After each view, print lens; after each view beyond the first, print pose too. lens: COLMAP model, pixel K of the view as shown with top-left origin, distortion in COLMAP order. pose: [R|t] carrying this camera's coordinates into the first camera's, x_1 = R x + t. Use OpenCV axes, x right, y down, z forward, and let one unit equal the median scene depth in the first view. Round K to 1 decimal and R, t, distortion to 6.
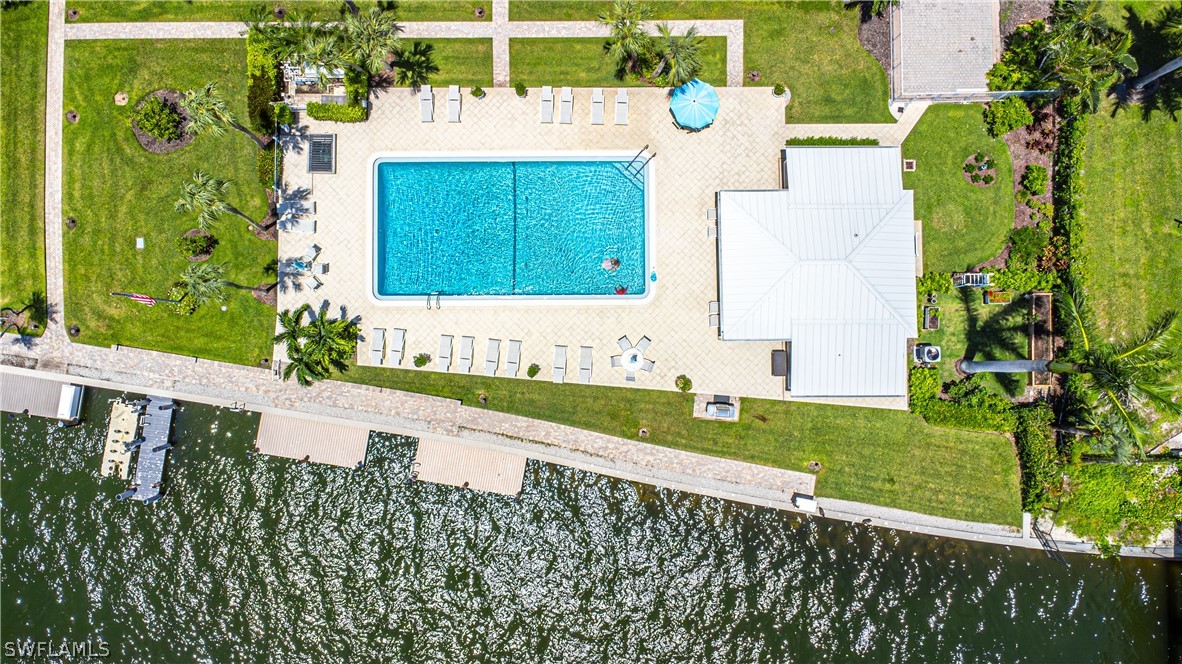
lens RADIAL K [[837.9, 0, 591.0], [0, 837.9, 332.0], [0, 0, 1]] dist [0.043299, -0.036067]
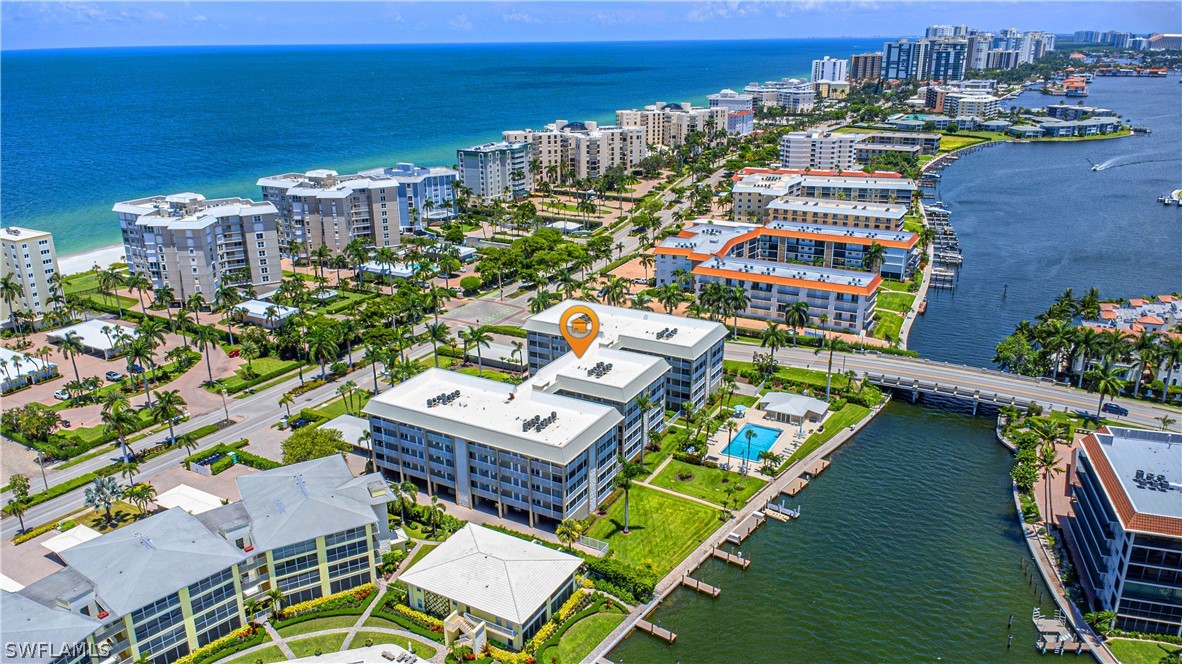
lens RADIAL K [[837.9, 0, 591.0], [0, 837.9, 332.0], [0, 0, 1]] dist [0.043299, -0.036067]
pose [[0.505774, -0.290566, 0.812259, -3.128785], [0.861681, 0.215155, -0.459581, 0.795650], [-0.041223, 0.932352, 0.359195, -0.646014]]
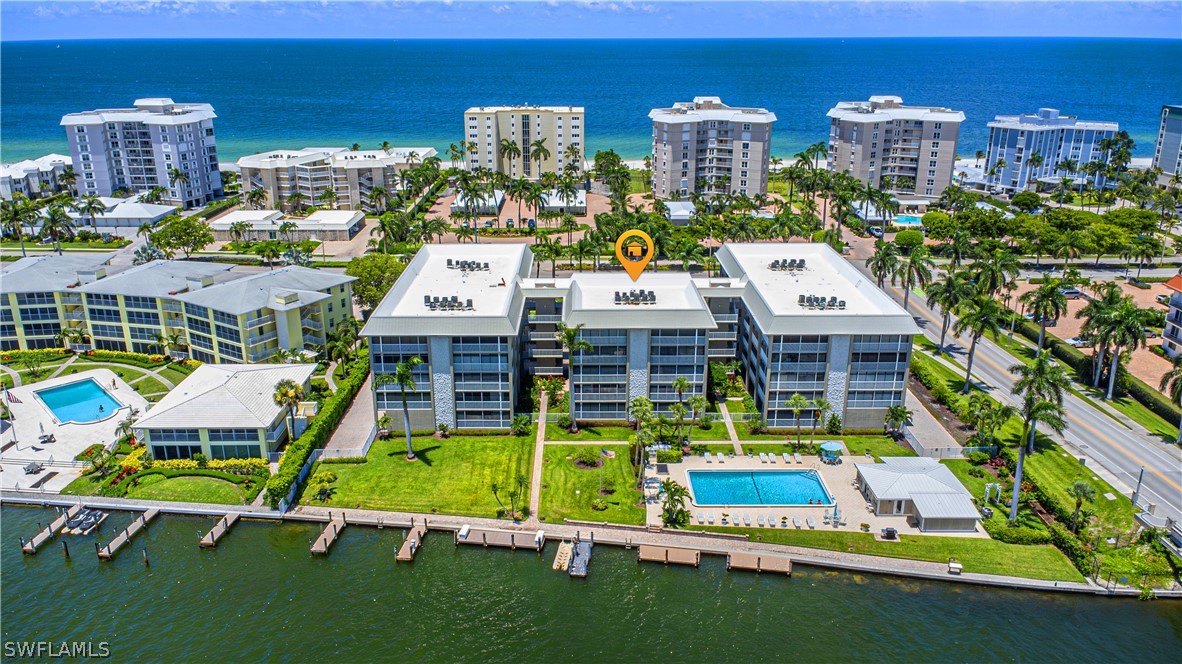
lens RADIAL K [[837.9, 0, 591.0], [0, 837.9, 332.0], [0, 0, 1]] dist [0.043299, -0.036067]
pose [[0.999991, -0.003819, -0.001942, -0.494033], [-0.000296, 0.390694, -0.920521, 1.610225], [0.004275, 0.920513, 0.390689, -0.148317]]
